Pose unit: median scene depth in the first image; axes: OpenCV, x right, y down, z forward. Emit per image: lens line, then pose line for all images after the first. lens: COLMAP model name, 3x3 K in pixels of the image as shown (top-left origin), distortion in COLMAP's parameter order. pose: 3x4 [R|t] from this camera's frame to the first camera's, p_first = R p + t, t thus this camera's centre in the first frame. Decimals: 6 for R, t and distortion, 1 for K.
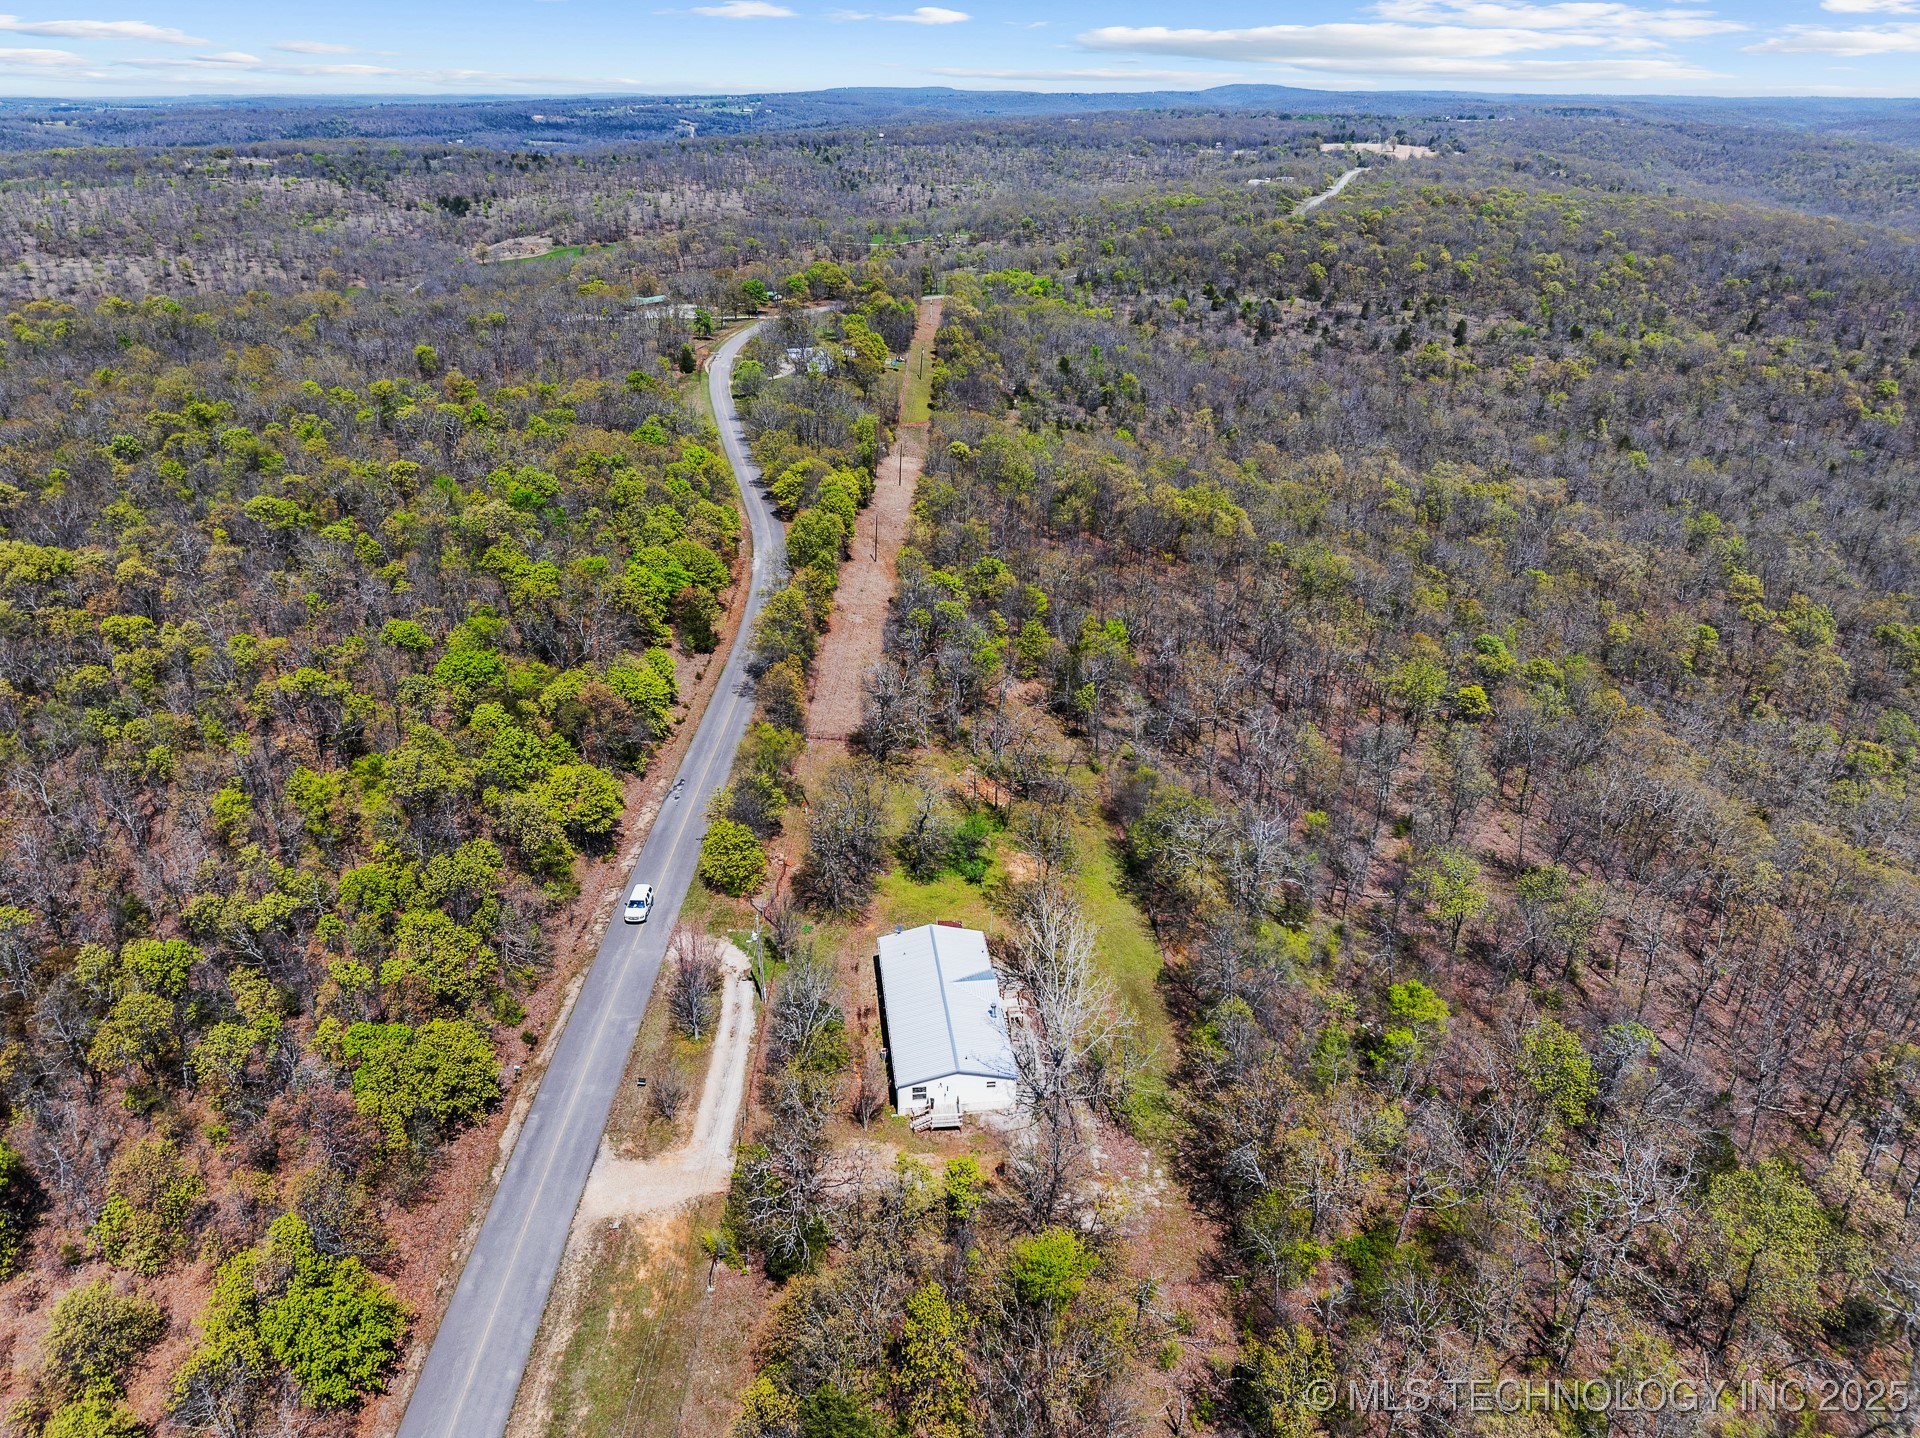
lens RADIAL K [[1351.9, 0, 953.6], [0, 1351.9, 723.7], [0, 0, 1]] dist [-0.021306, 0.002413]
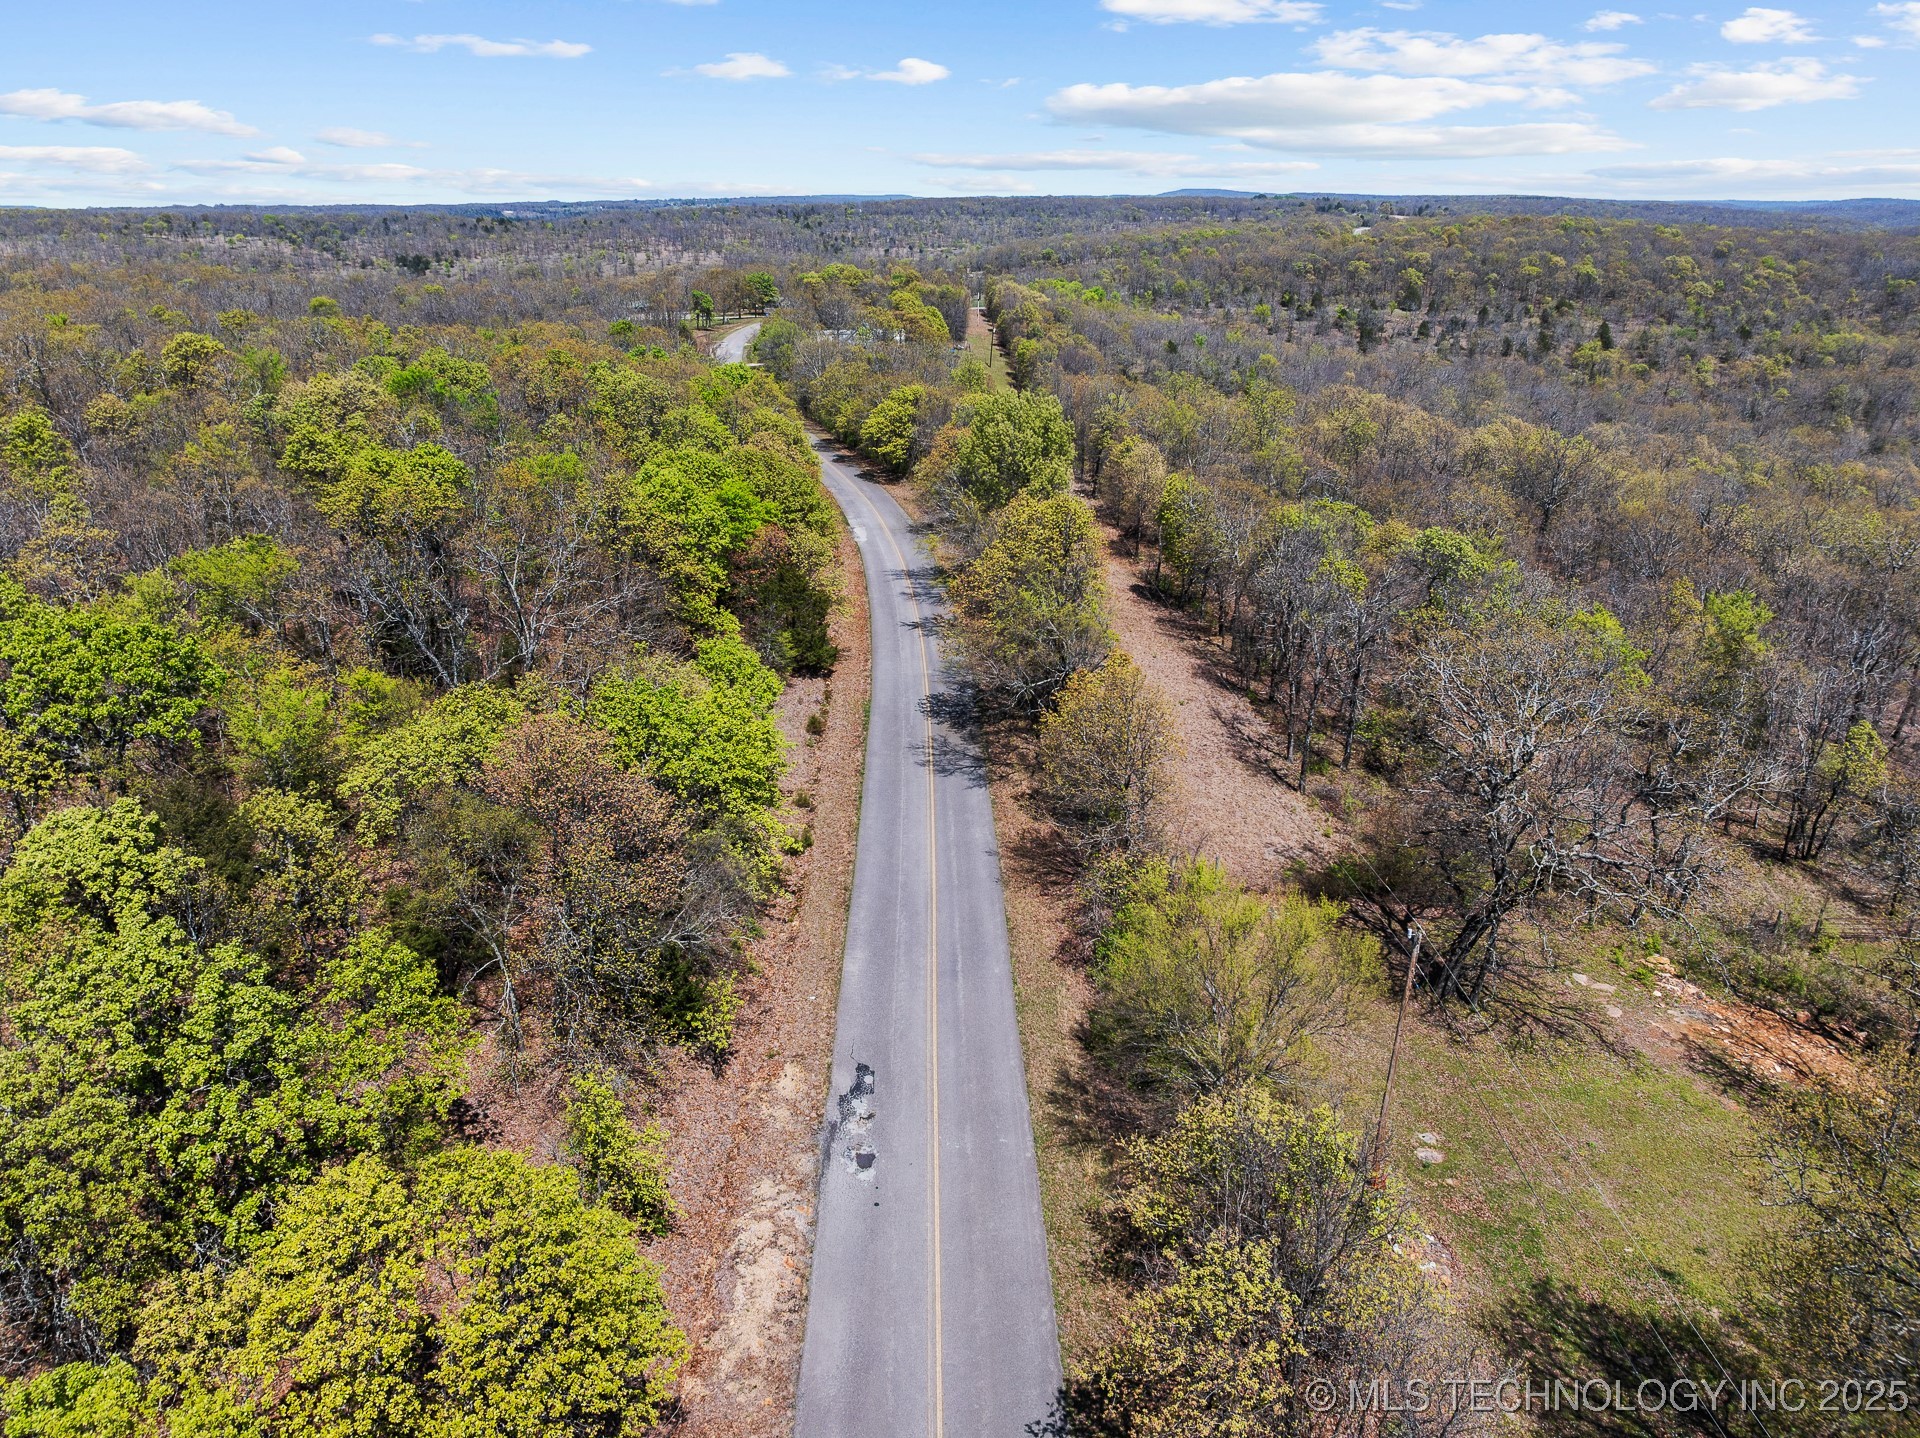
lens RADIAL K [[1351.9, 0, 962.1], [0, 1351.9, 717.3], [0, 0, 1]] dist [-0.021306, 0.002413]
pose [[0.999514, -0.012942, 0.028361, -0.155056], [0.014853, 0.997558, -0.068241, -0.009597], [-0.027409, 0.068629, 0.997266, 0.592690]]
